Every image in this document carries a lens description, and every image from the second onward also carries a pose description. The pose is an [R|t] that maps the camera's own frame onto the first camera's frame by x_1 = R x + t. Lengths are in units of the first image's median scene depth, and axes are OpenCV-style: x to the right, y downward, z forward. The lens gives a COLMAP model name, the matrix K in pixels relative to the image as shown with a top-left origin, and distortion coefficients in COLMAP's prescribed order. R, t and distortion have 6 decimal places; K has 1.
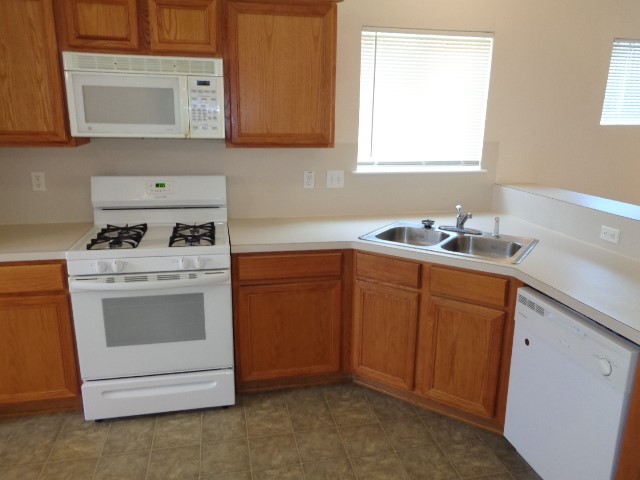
lens RADIAL K [[481.7, 0, 319.1], [0, 481.7, 239.0], [0, 0, 1]] dist [0.010632, 0.002042]
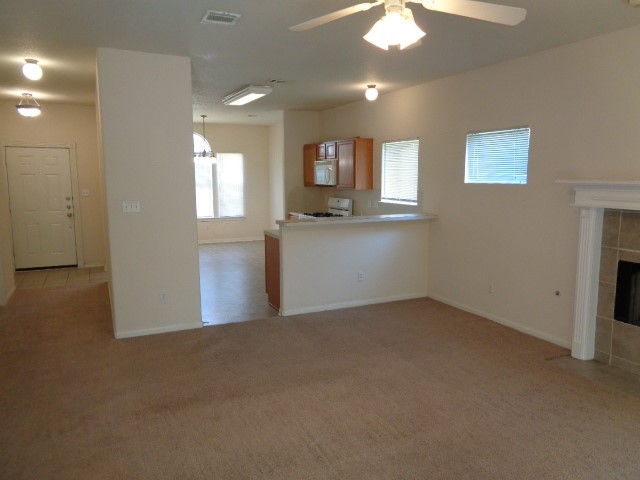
lens RADIAL K [[481.7, 0, 321.8], [0, 481.7, 238.5], [0, 0, 1]] dist [0.010632, 0.002042]
pose [[0.244961, 0.119176, -0.962180, 2.684053], [-0.240790, 0.968801, 0.058693, -0.044868], [0.939156, 0.217306, 0.266015, 0.206818]]
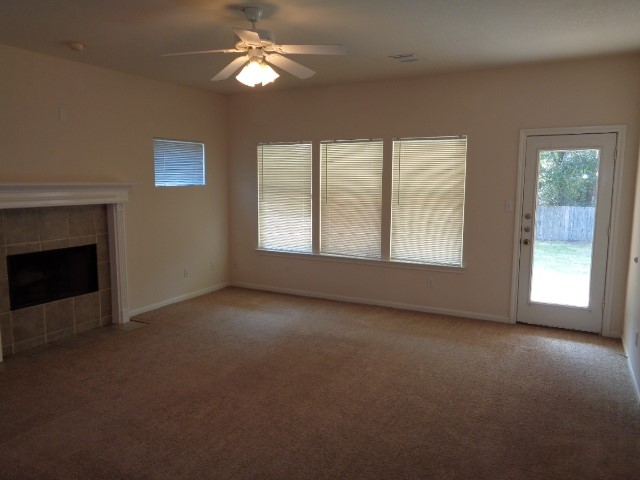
lens RADIAL K [[481.7, 0, 315.9], [0, 481.7, 239.7], [0, 0, 1]] dist [0.010632, 0.002042]
pose [[0.646782, -0.100648, 0.756004, 0.894034], [0.195672, 0.979973, -0.036937, 0.098563], [-0.737146, 0.171820, 0.653524, -0.360938]]
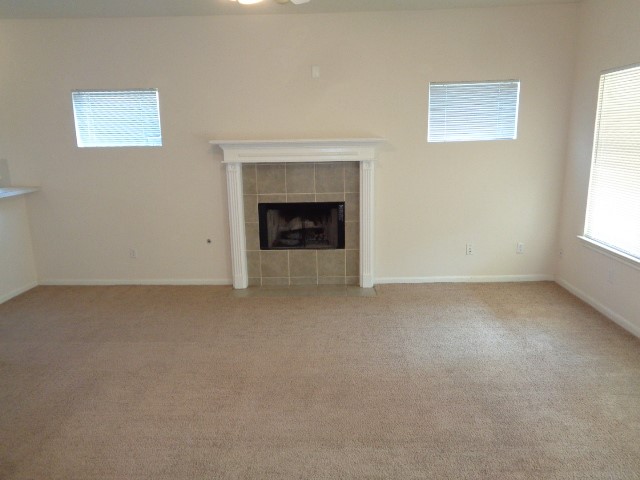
lens RADIAL K [[481.7, 0, 324.7], [0, 481.7, 241.1], [0, 0, 1]] dist [0.010632, 0.002042]
pose [[0.971717, 0.024500, -0.234875, 2.172664], [-0.033988, 0.998758, -0.036432, 0.098862], [0.233691, 0.043384, 0.971343, -0.306980]]
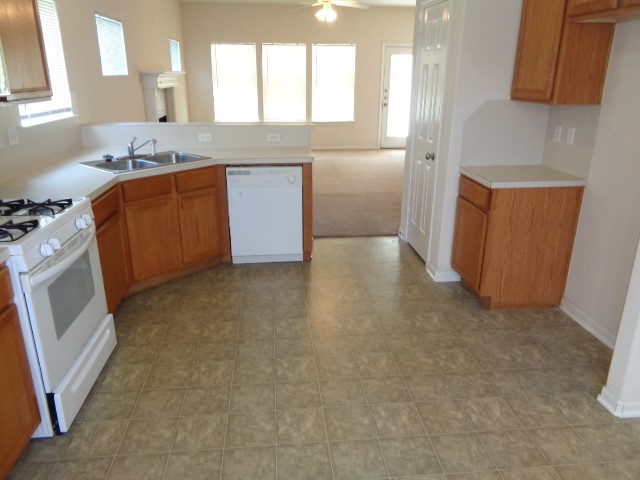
lens RADIAL K [[481.7, 0, 318.1], [0, 481.7, 244.5], [0, 0, 1]] dist [0.010632, 0.002042]
pose [[0.107936, -0.342085, 0.933449, -1.070040], [0.246035, 0.918919, 0.308311, -0.086274], [-0.963232, 0.196383, 0.183350, 0.321460]]
